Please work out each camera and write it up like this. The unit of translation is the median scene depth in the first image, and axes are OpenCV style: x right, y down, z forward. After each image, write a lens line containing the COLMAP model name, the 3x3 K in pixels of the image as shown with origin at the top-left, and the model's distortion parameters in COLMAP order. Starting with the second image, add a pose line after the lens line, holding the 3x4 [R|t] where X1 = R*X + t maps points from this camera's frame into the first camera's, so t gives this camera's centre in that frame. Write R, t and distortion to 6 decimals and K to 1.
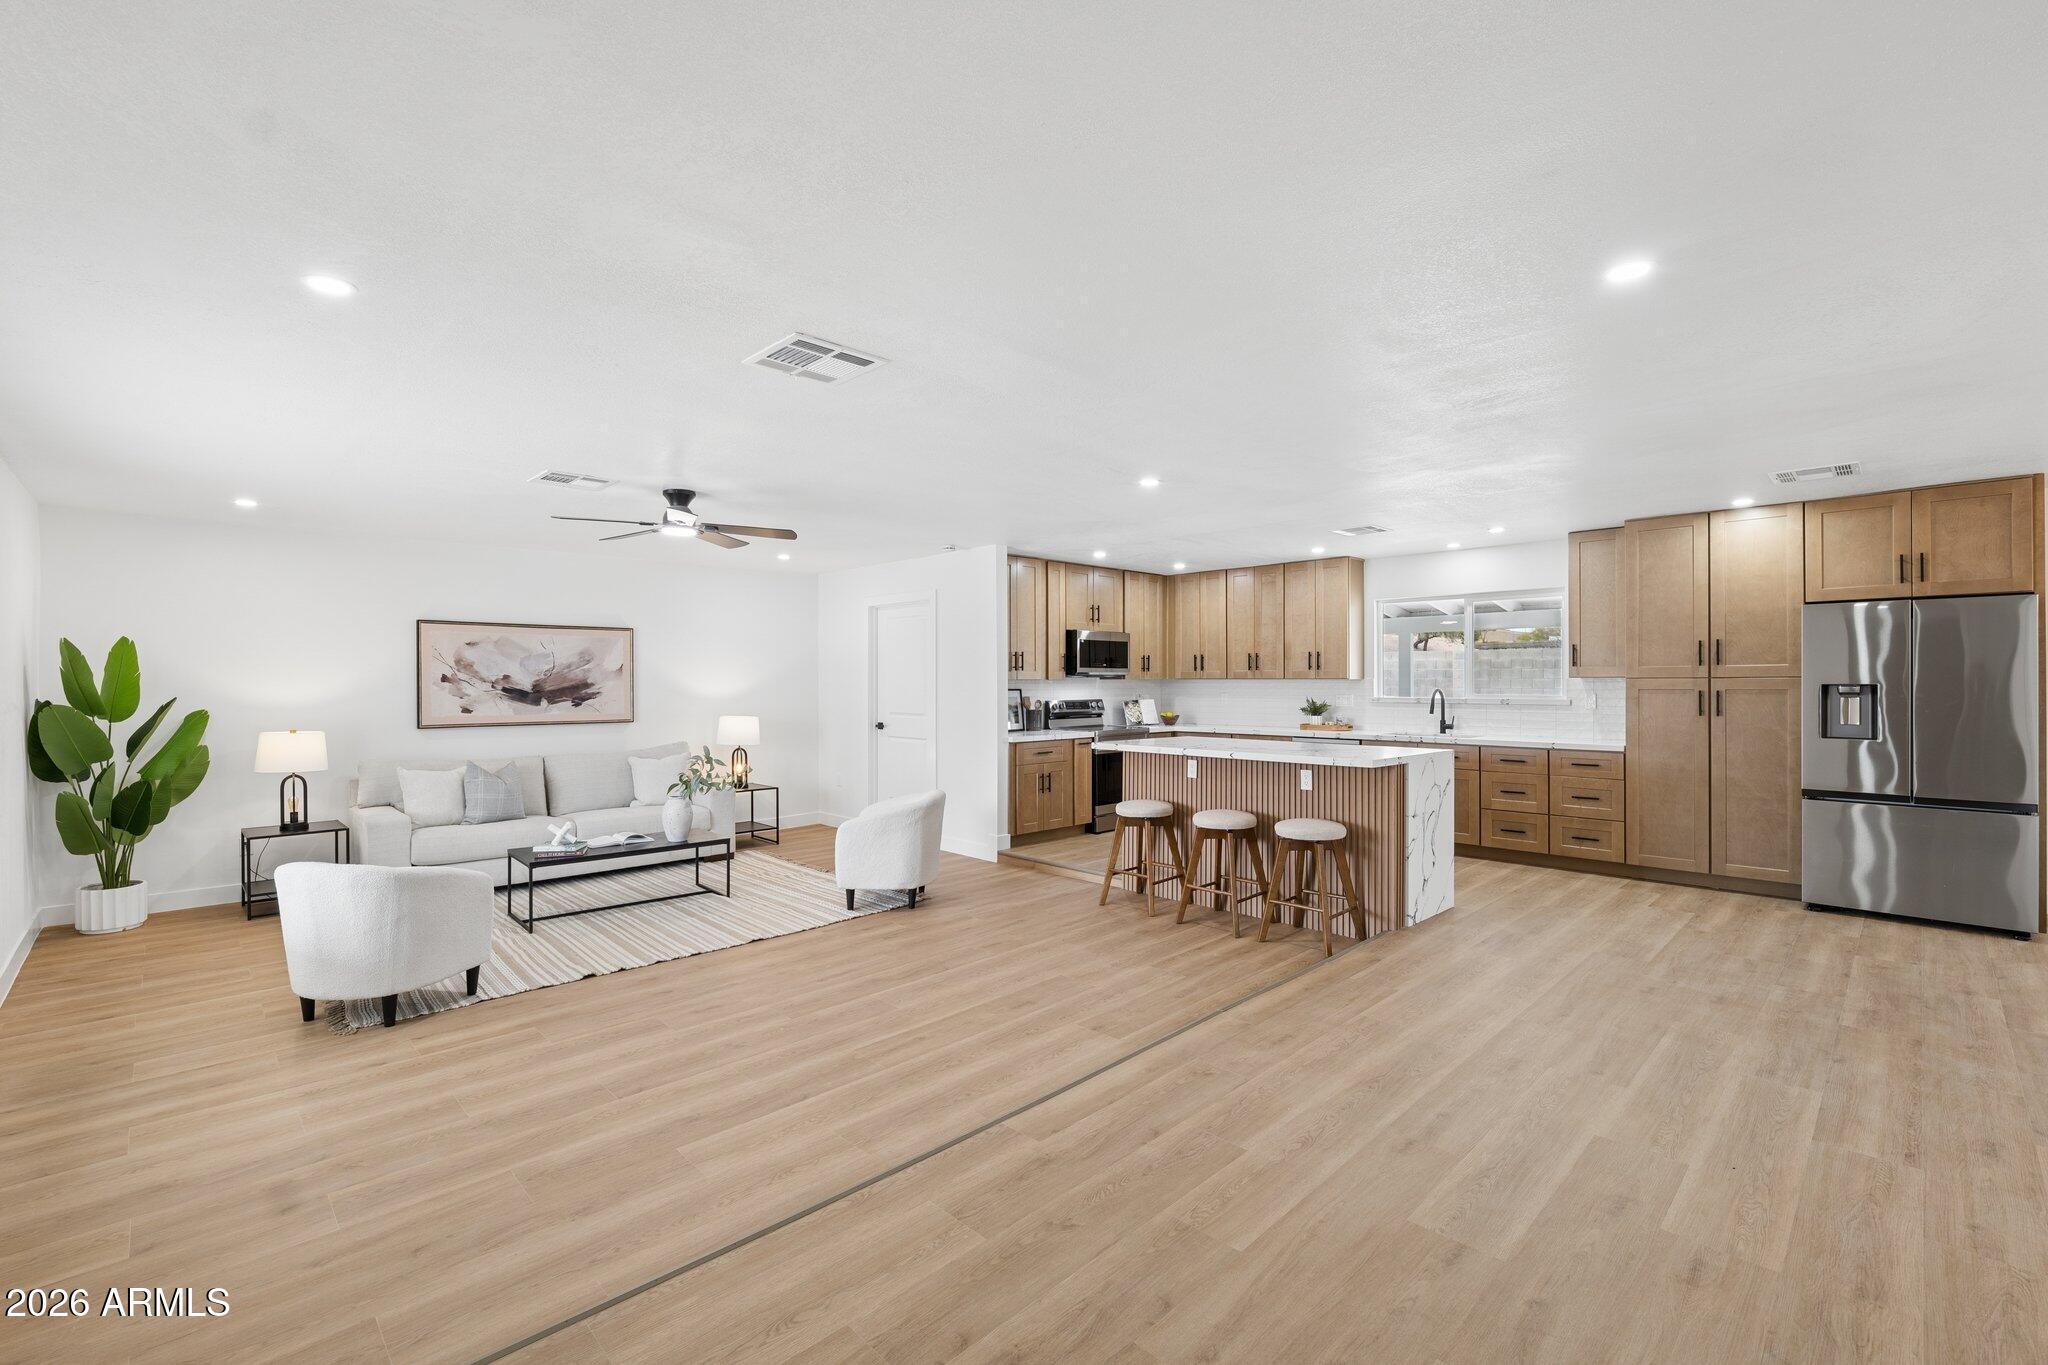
lens RADIAL K [[857.8, 0, 1020.3], [0, 857.8, 683.6], [0, 0, 1]] dist [-0.013481, 0.001461]
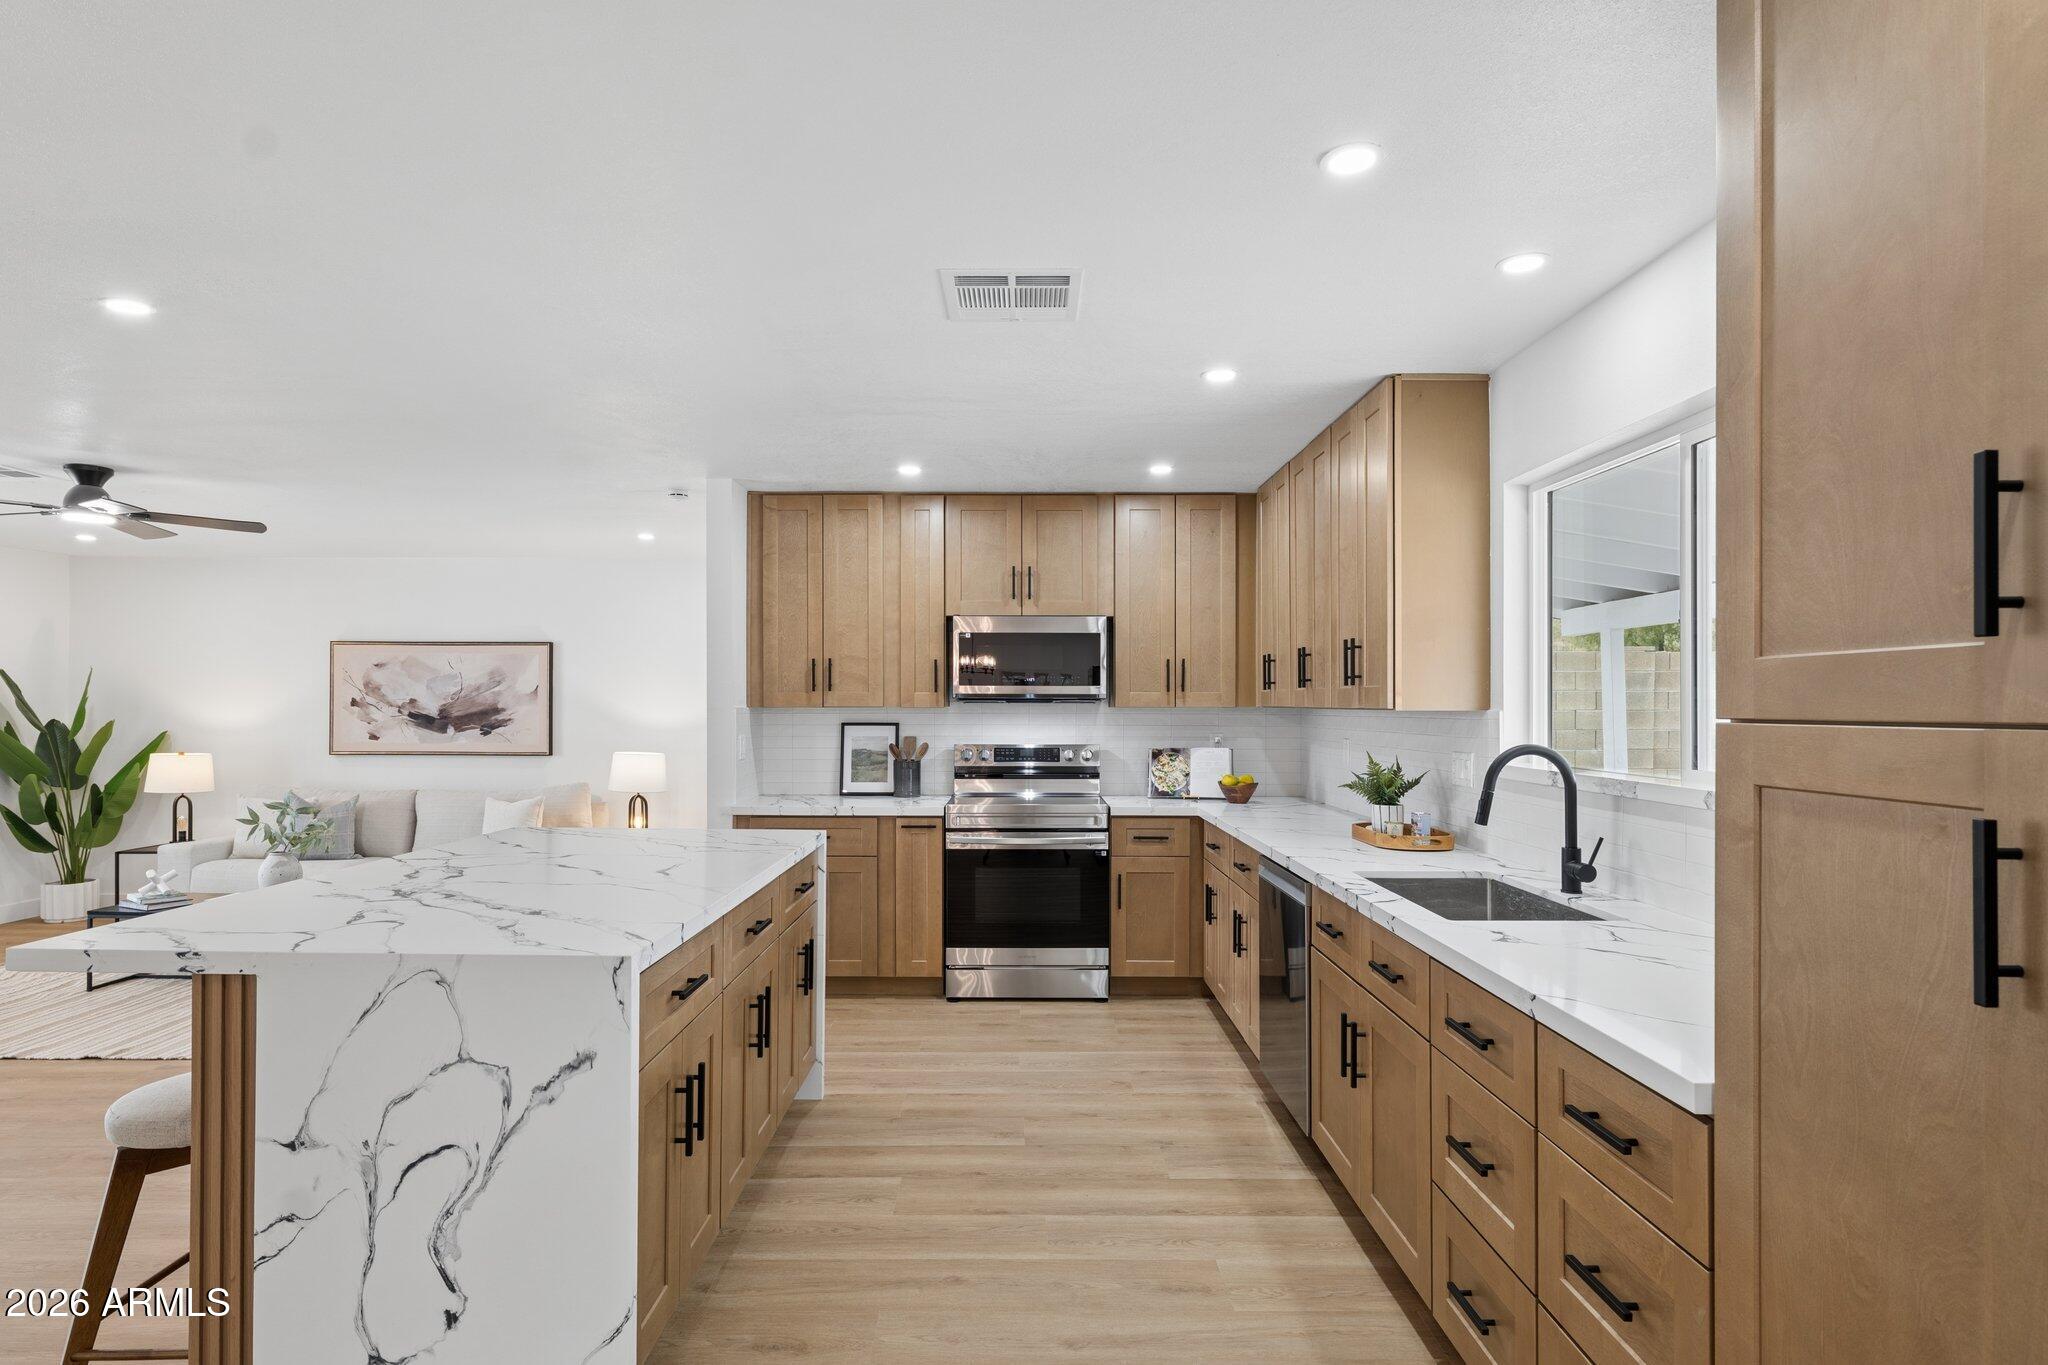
lens RADIAL K [[1074.7, 0, 1019.6], [0, 1074.7, 693.8], [0, 0, 1]] dist [-0.005387, 0.001626]
pose [[0.722445, -0.003021, -0.691422, 0.681507], [-0.005695, 0.999931, -0.010319, -0.007617], [0.691405, 0.011392, 0.722377, 0.651314]]
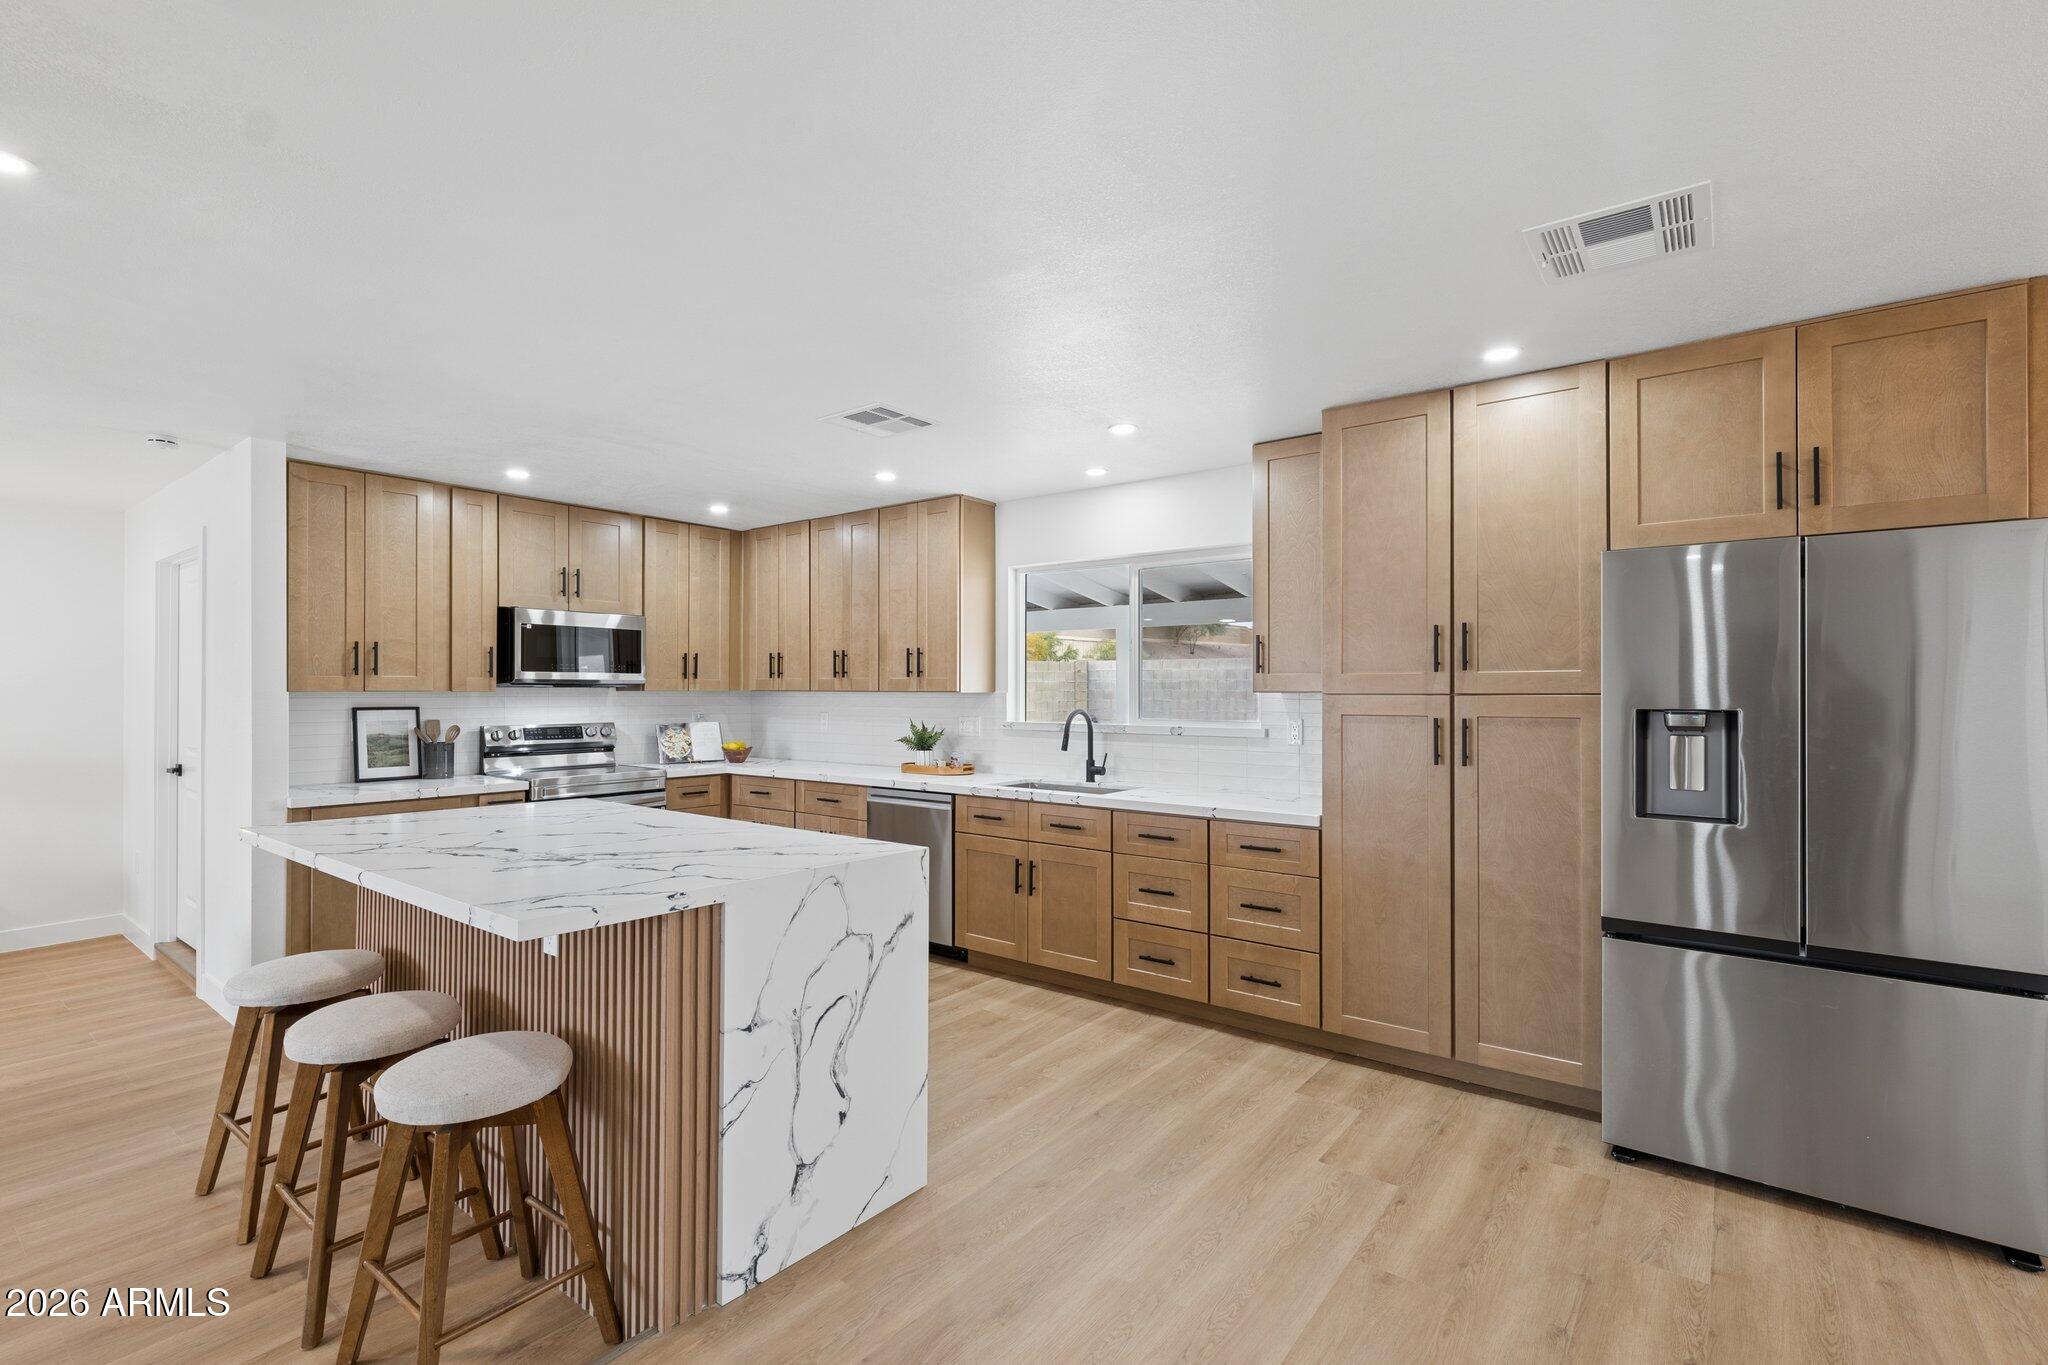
lens RADIAL K [[918.0, 0, 1017.5], [0, 918.0, 686.0], [0, 0, 1]] dist [-0.000274, -0.000403]
pose [[0.989503, 0.005215, 0.144417, 0.383365], [-0.003988, 0.999953, -0.008782, -0.004893], [-0.144456, 0.008114, 0.989478, 0.392158]]
